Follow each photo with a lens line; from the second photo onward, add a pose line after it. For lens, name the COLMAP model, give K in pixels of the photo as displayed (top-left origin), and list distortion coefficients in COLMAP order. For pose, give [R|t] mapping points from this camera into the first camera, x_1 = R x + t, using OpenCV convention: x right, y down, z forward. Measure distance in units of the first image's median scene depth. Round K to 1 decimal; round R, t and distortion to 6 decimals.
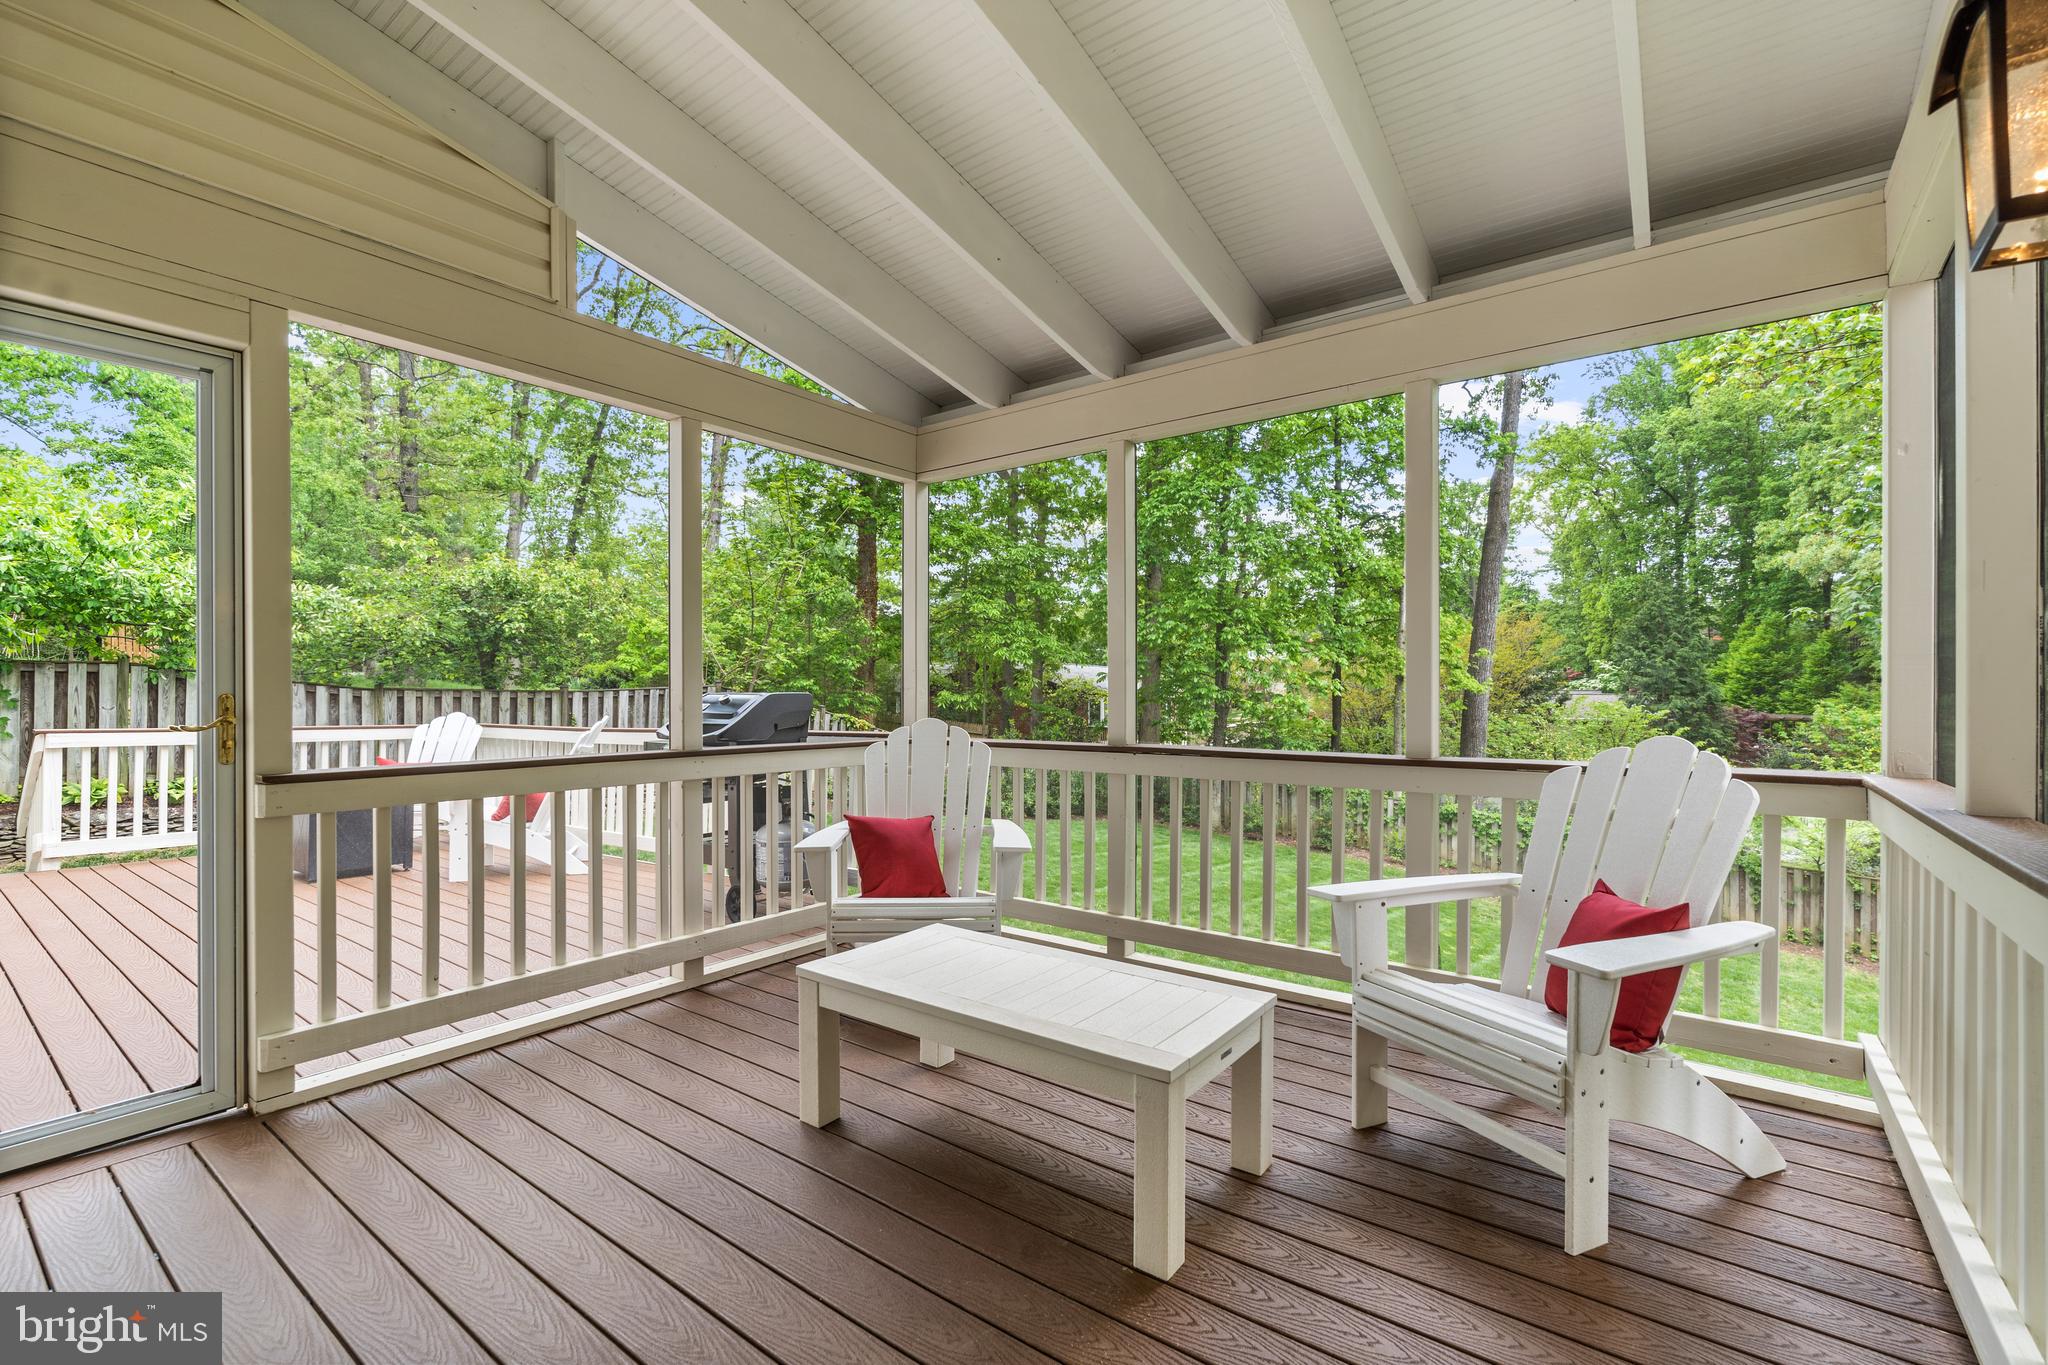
lens RADIAL K [[909.7, 0, 1009.3], [0, 909.7, 689.7], [0, 0, 1]] dist [-0.001845, -0.000465]
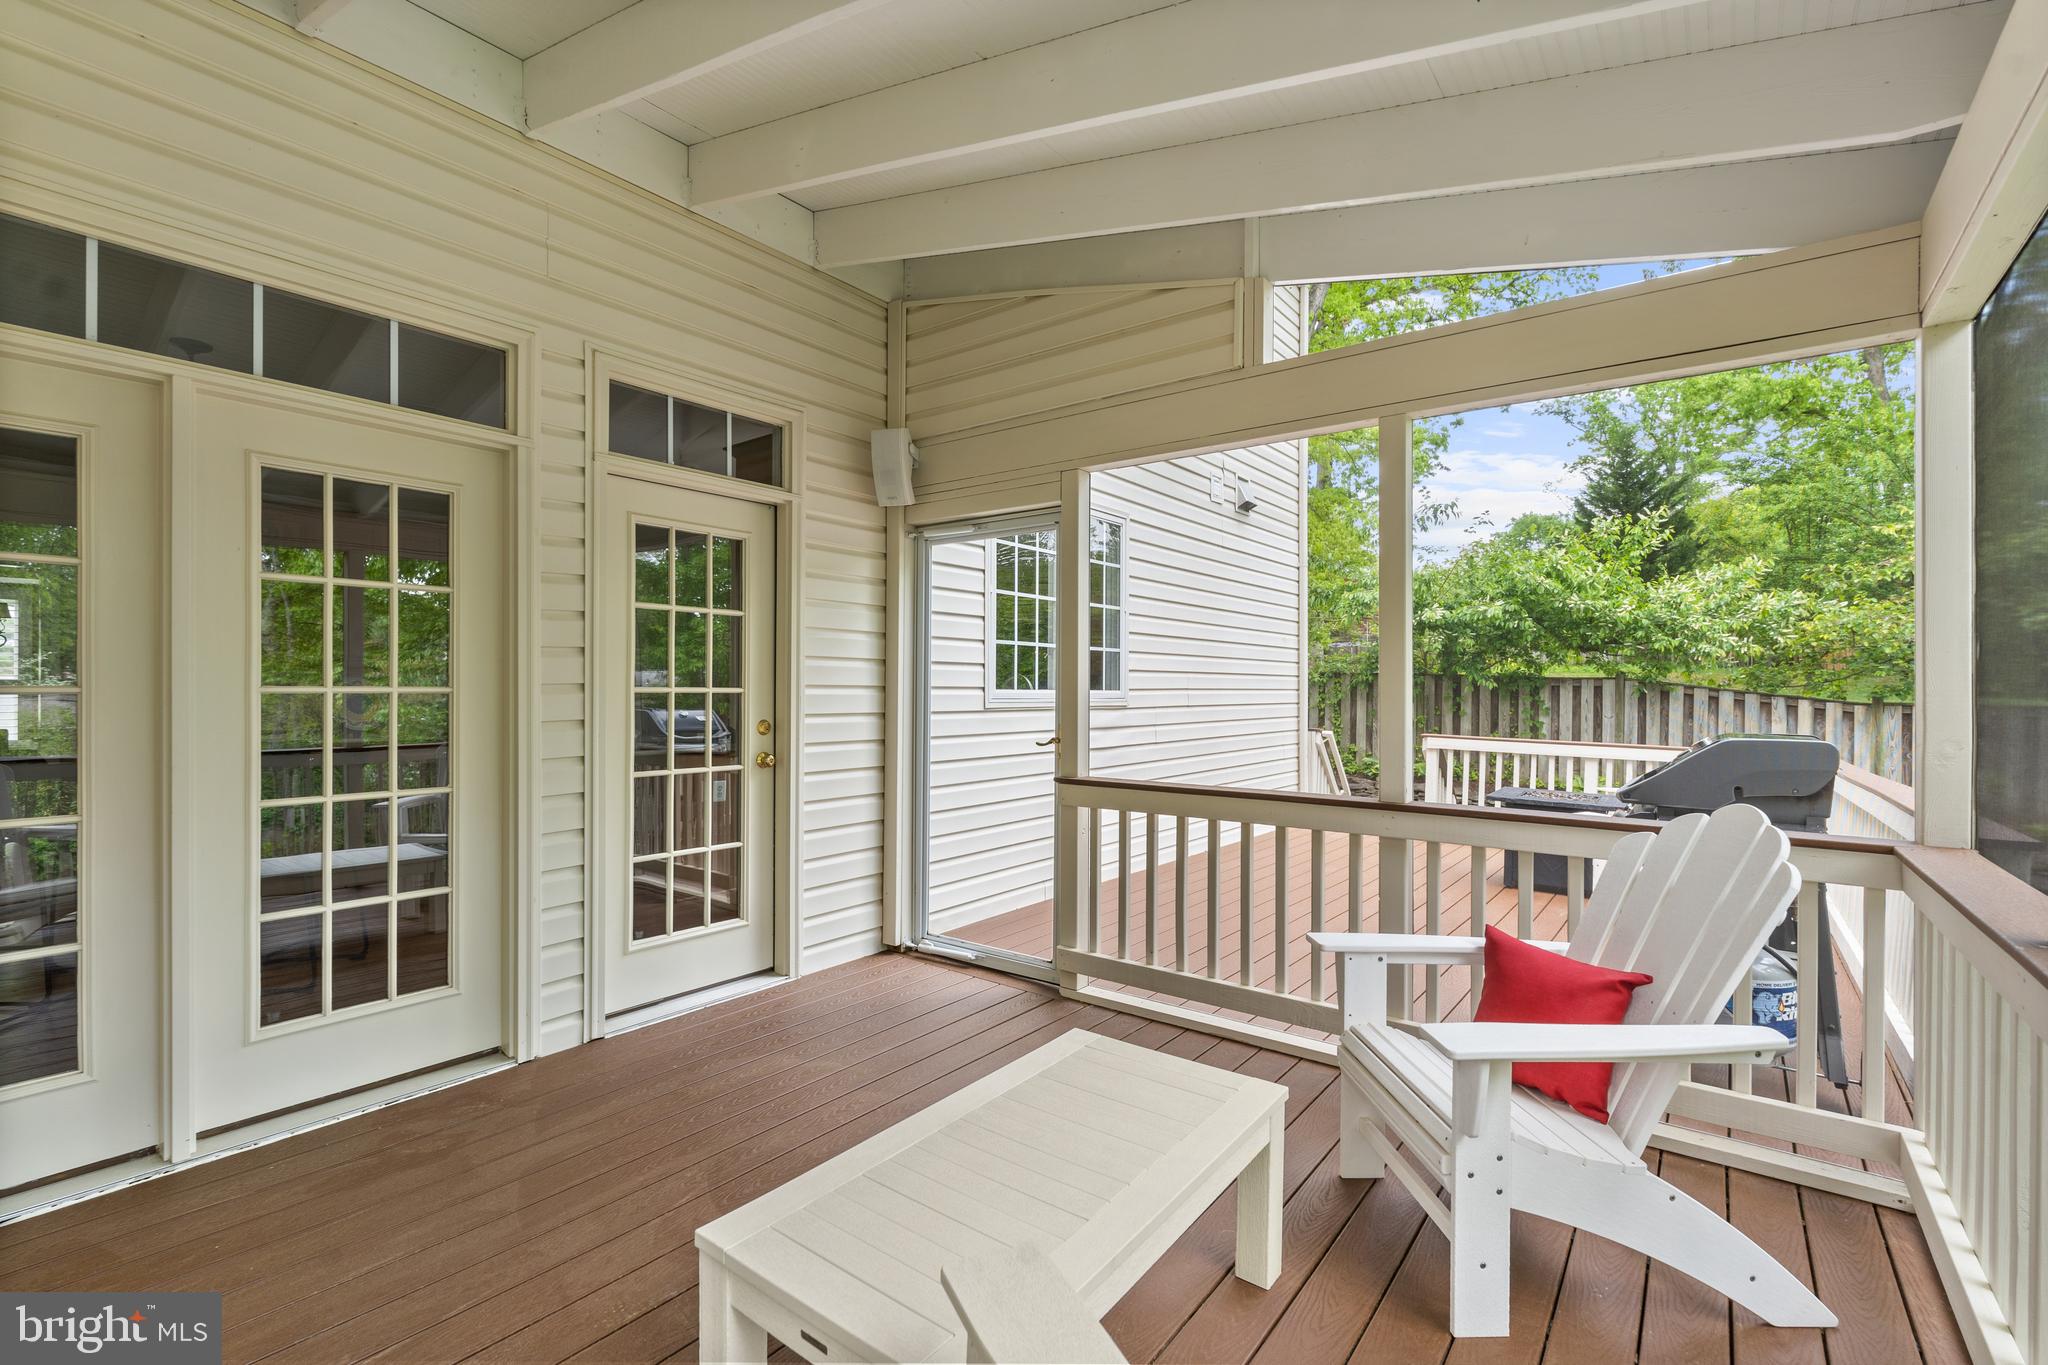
lens RADIAL K [[909.7, 0, 1011.4], [0, 909.7, 688.9], [0, 0, 1]] dist [-0.001845, -0.000465]
pose [[-0.008311, 0.001269, -0.999965, 0.566665], [-0.003113, 0.999994, 0.001295, -0.046324], [0.999961, 0.003123, -0.008307, 0.715945]]
